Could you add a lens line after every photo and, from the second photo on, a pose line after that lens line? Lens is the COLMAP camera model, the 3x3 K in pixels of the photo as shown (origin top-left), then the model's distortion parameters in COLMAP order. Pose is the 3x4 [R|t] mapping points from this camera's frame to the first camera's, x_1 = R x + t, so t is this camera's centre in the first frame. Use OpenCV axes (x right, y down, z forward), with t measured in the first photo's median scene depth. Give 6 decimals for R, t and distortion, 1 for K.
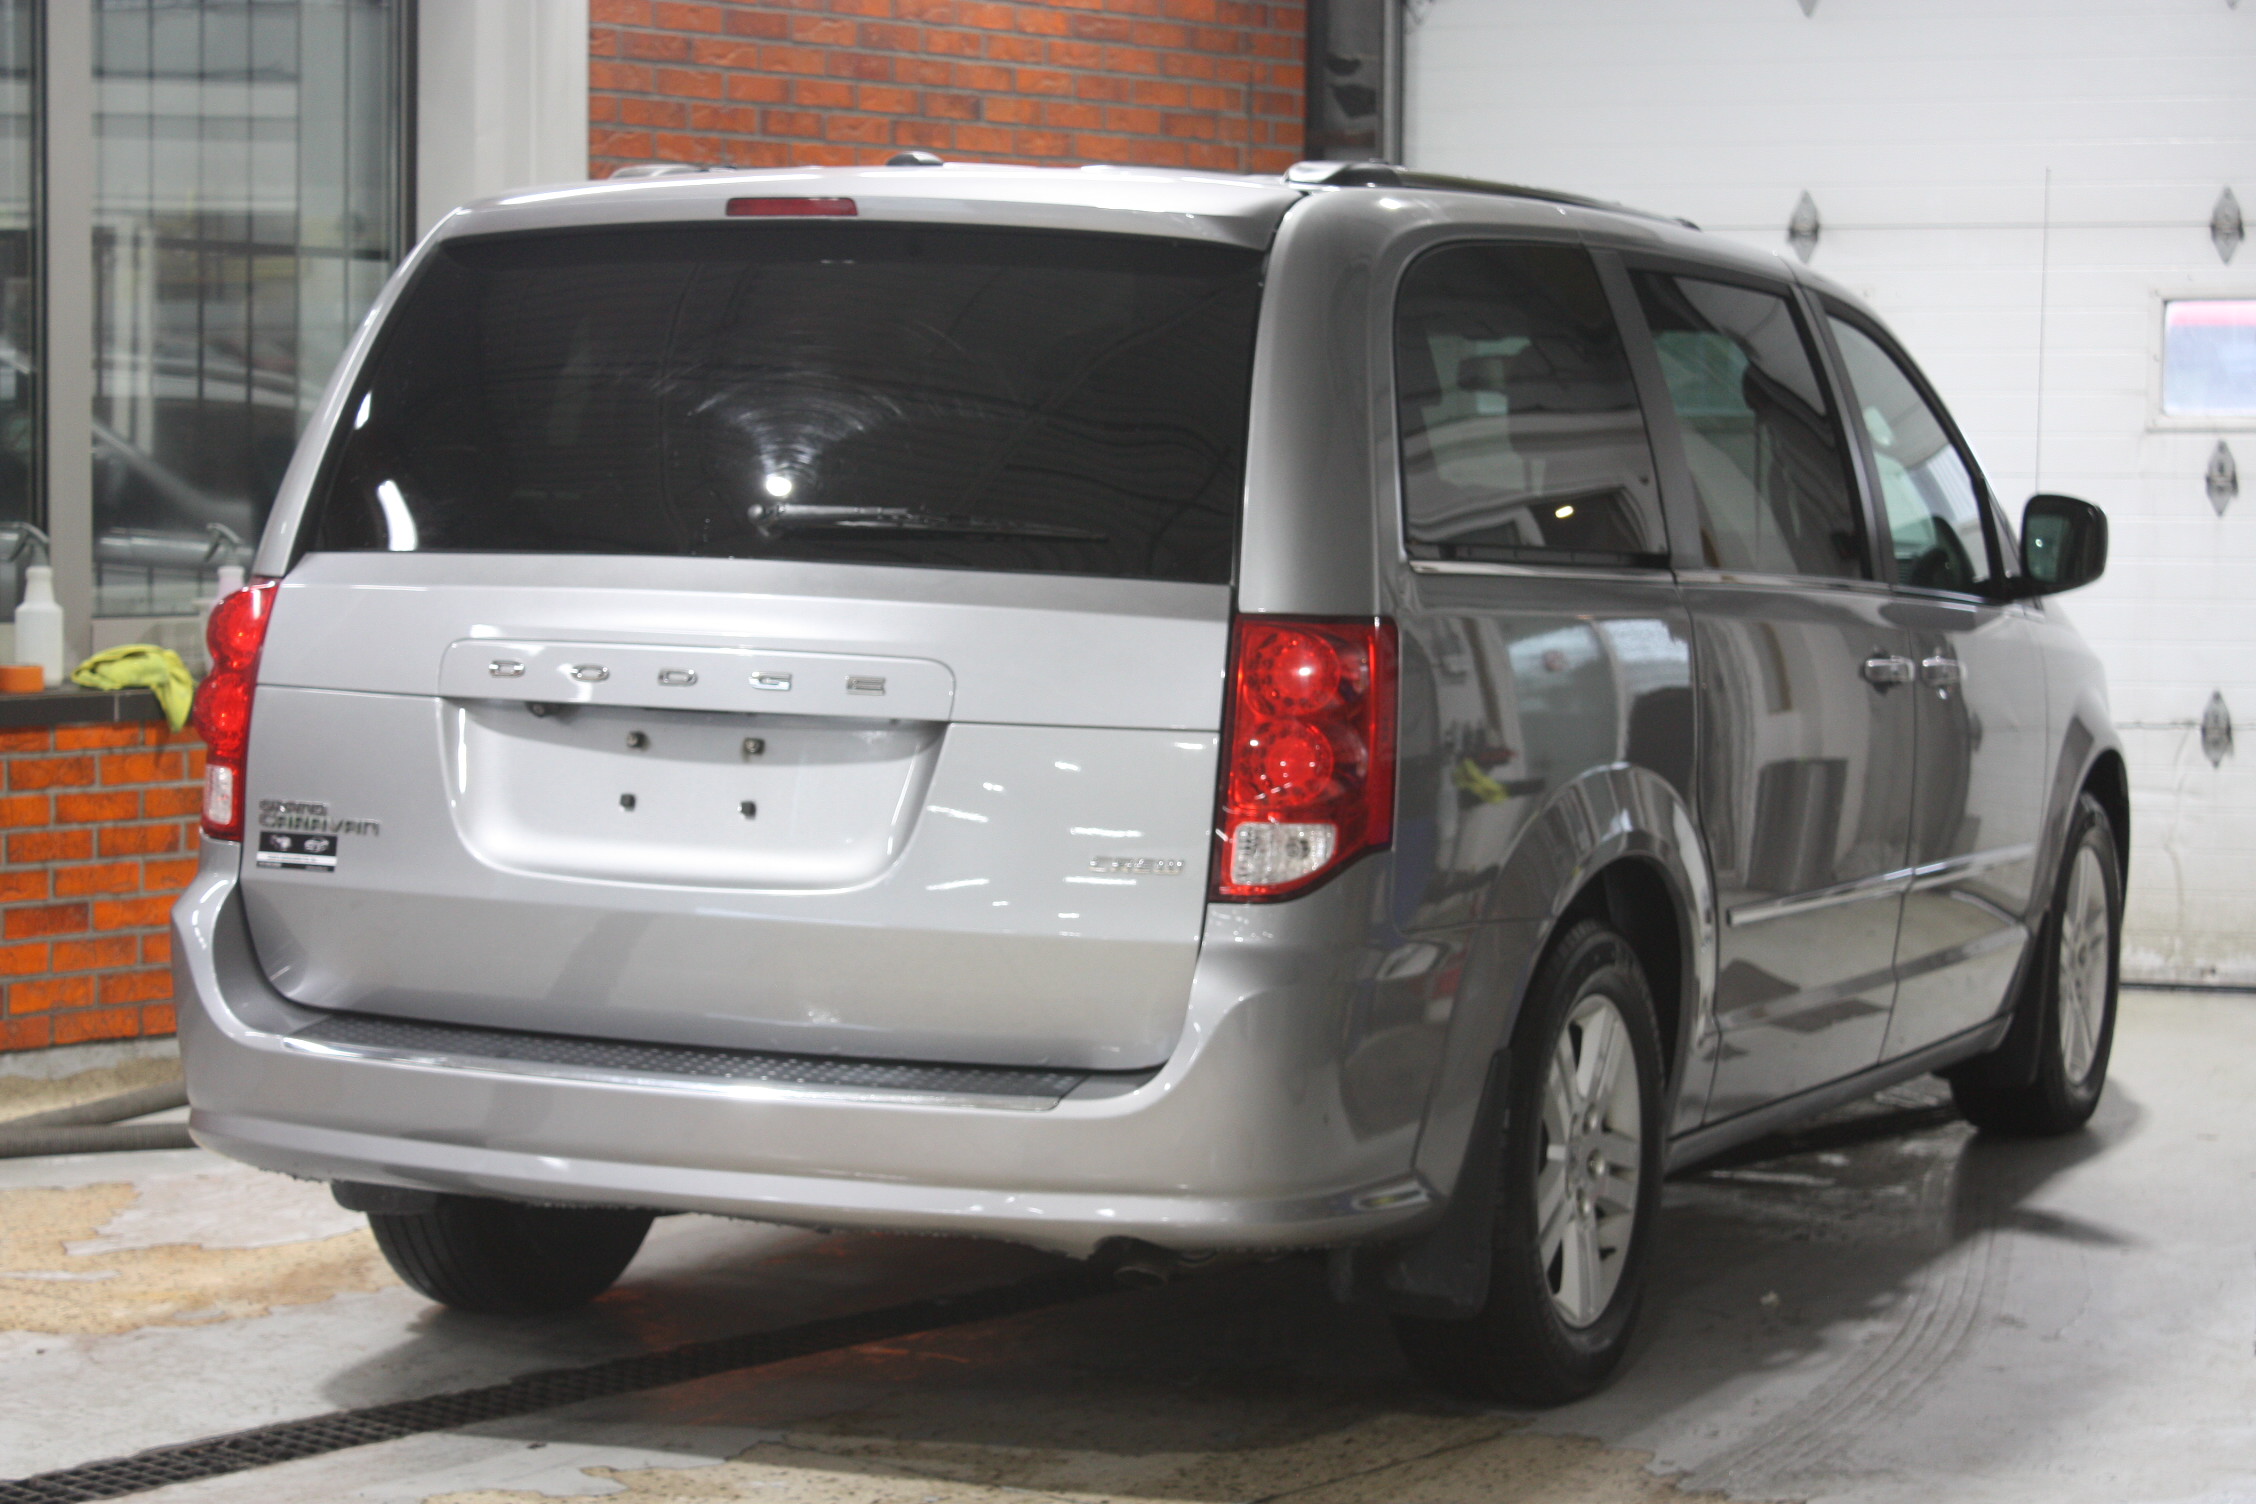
lens RADIAL K [[5426.8, 0, 1126.5], [0, 5426.8, 745.3], [0, 0, 1]] dist [-0.252102, 0.000000]
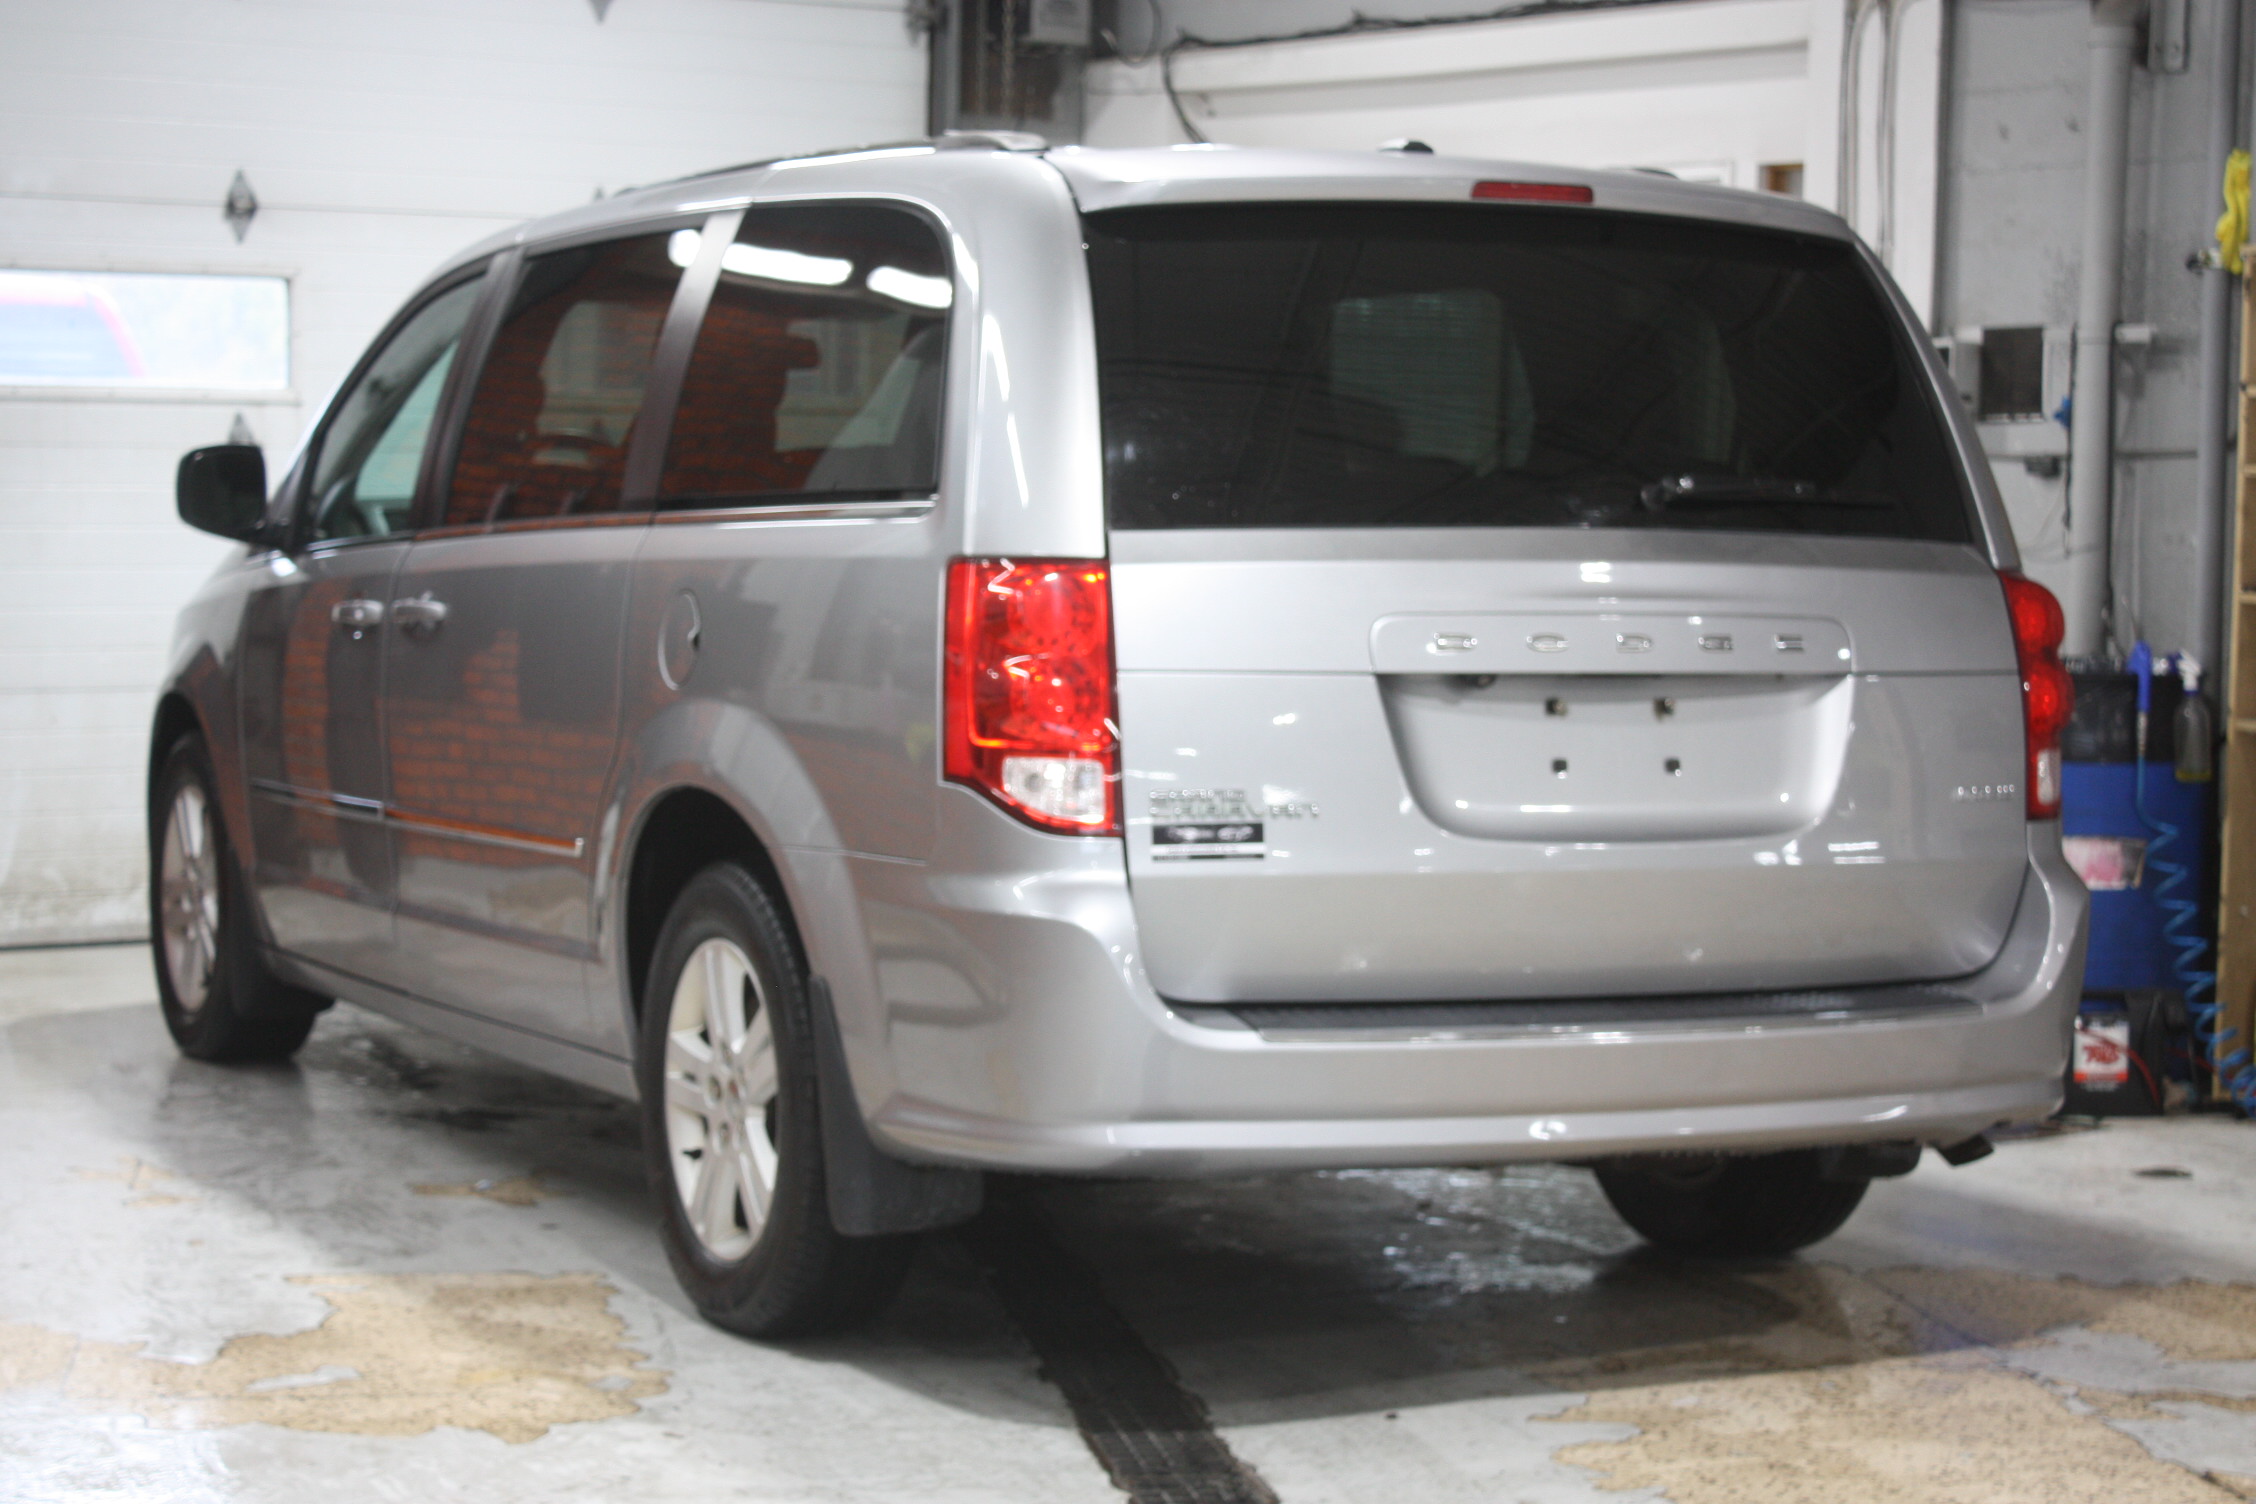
lens RADIAL K [[4725.9, 0, 1118.9], [0, 4725.9, 751.9], [0, 0, 1]] dist [-0.098987, 0.000000]
pose [[0.649691, -0.057297, 0.758036, -0.795250], [0.043312, 0.998326, 0.038338, -0.029034], [-0.758964, 0.007924, 0.651085, 0.461473]]
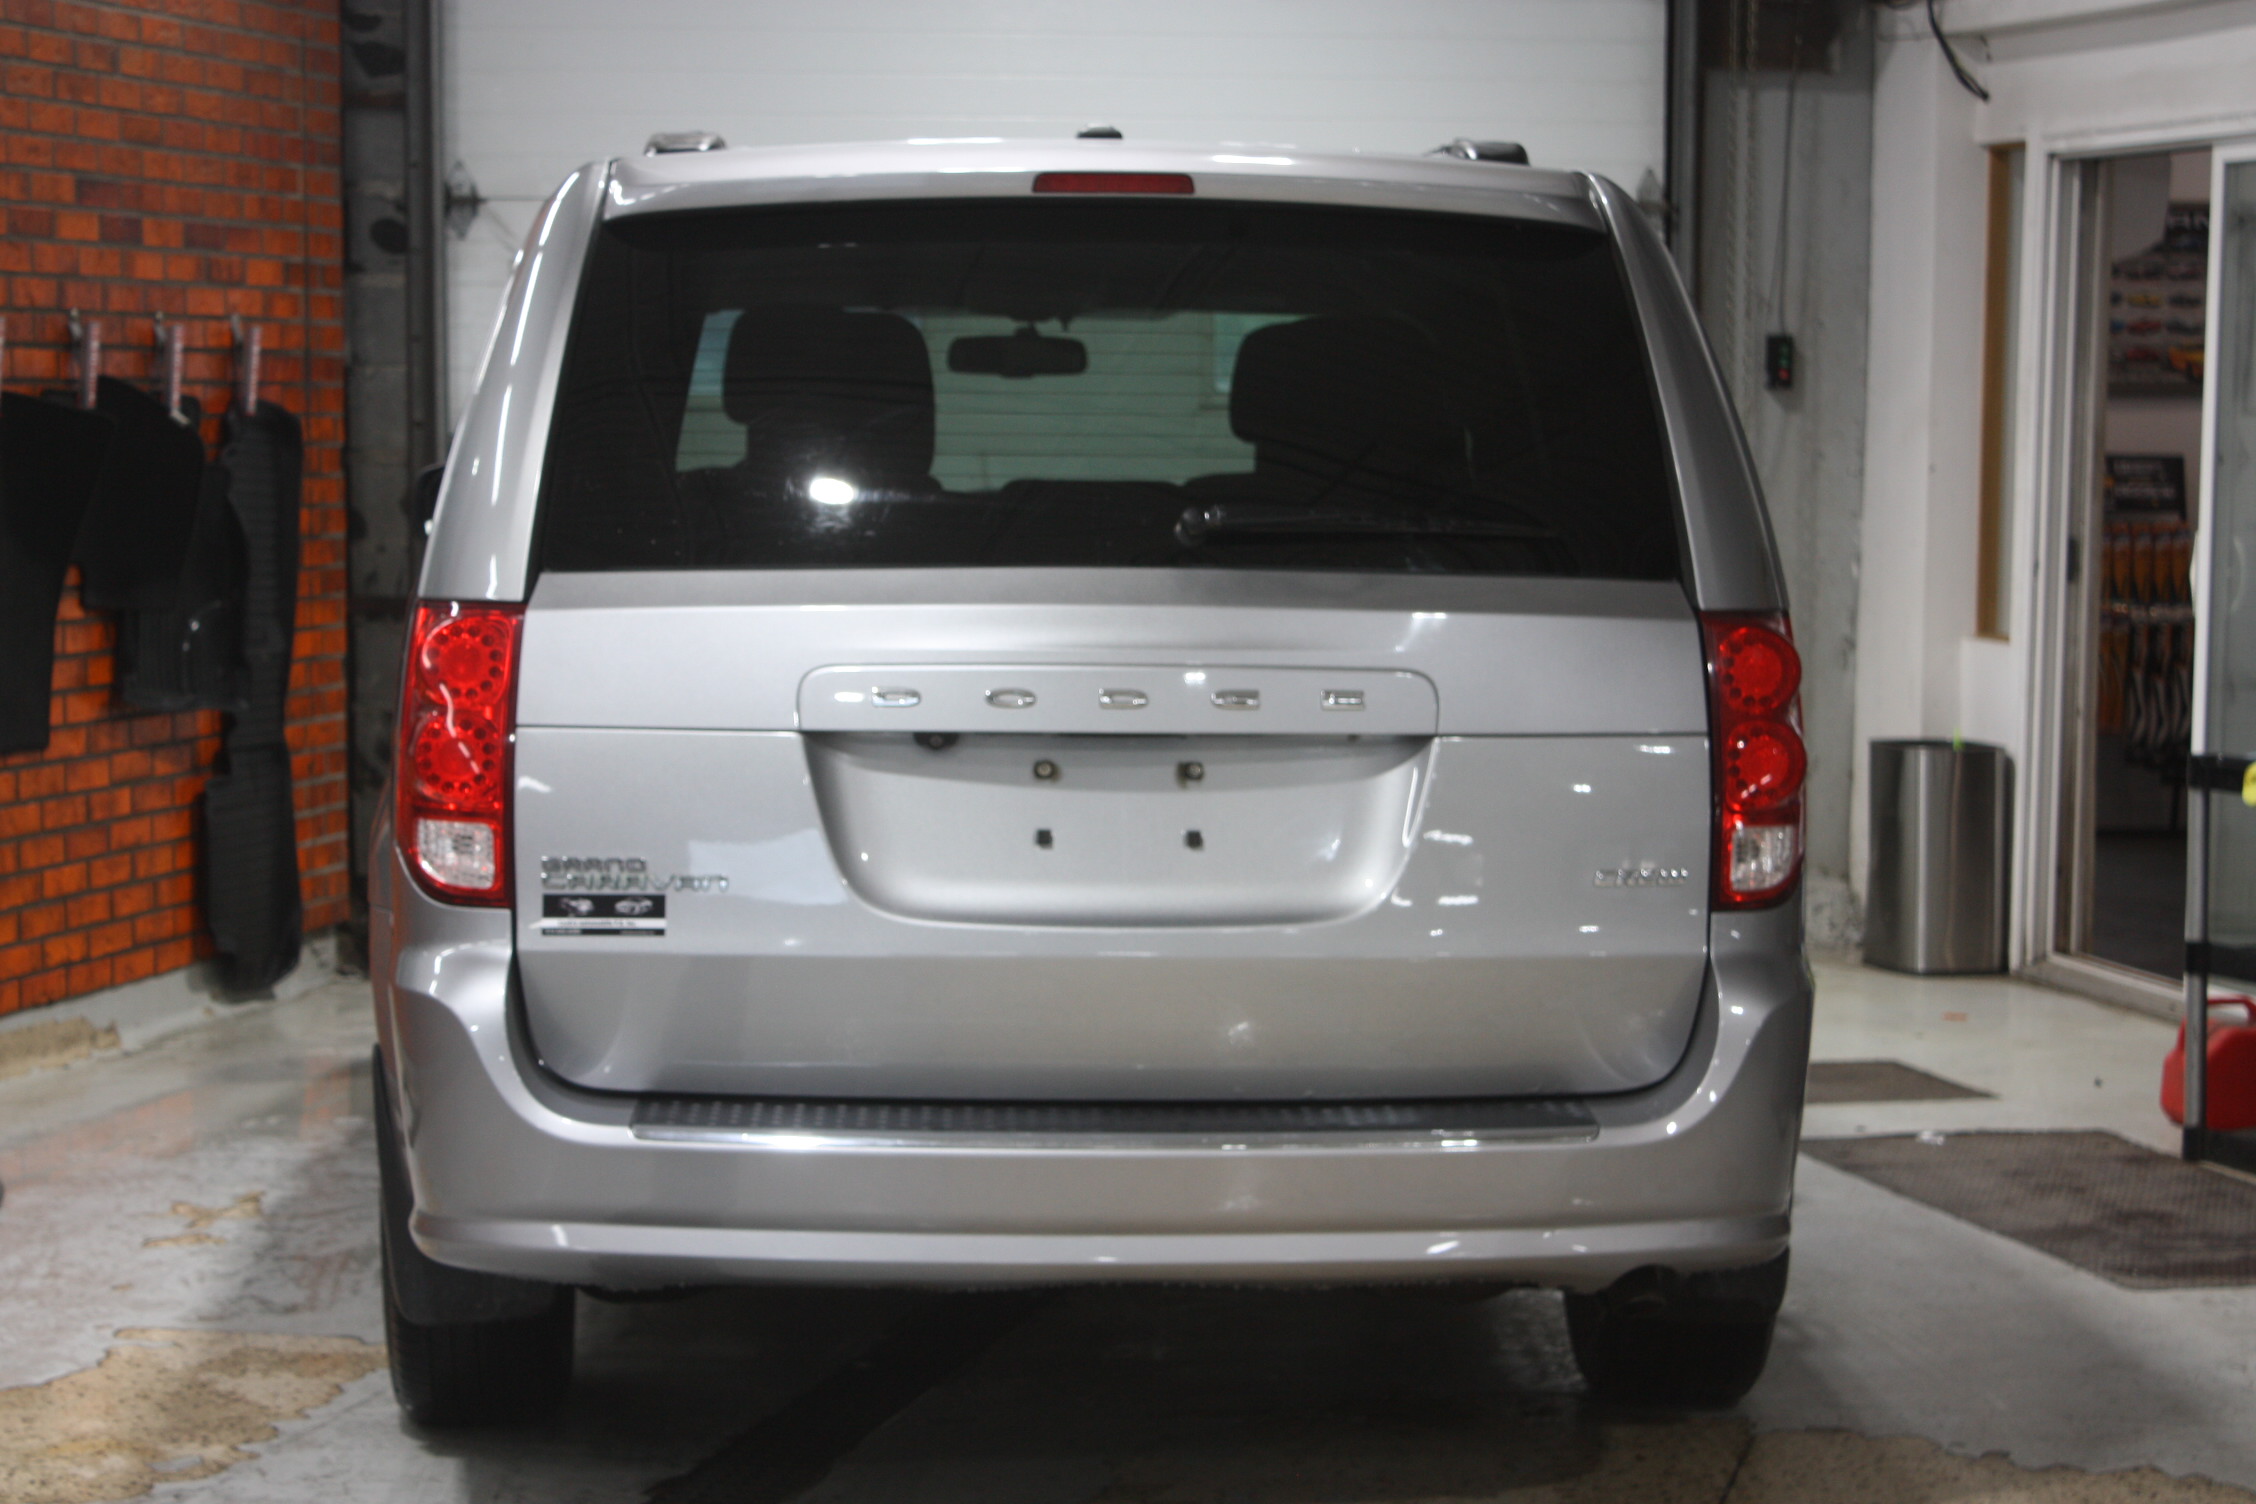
lens RADIAL K [[5094.7, 0, 1145.9], [0, 5094.7, 763.8], [0, 0, 1]] dist [0.135723, 0.000000]
pose [[0.884182, -0.046447, 0.464829, -0.456826], [0.038098, 0.998900, 0.027344, -0.023948], [-0.465587, -0.006468, 0.884978, 0.224564]]
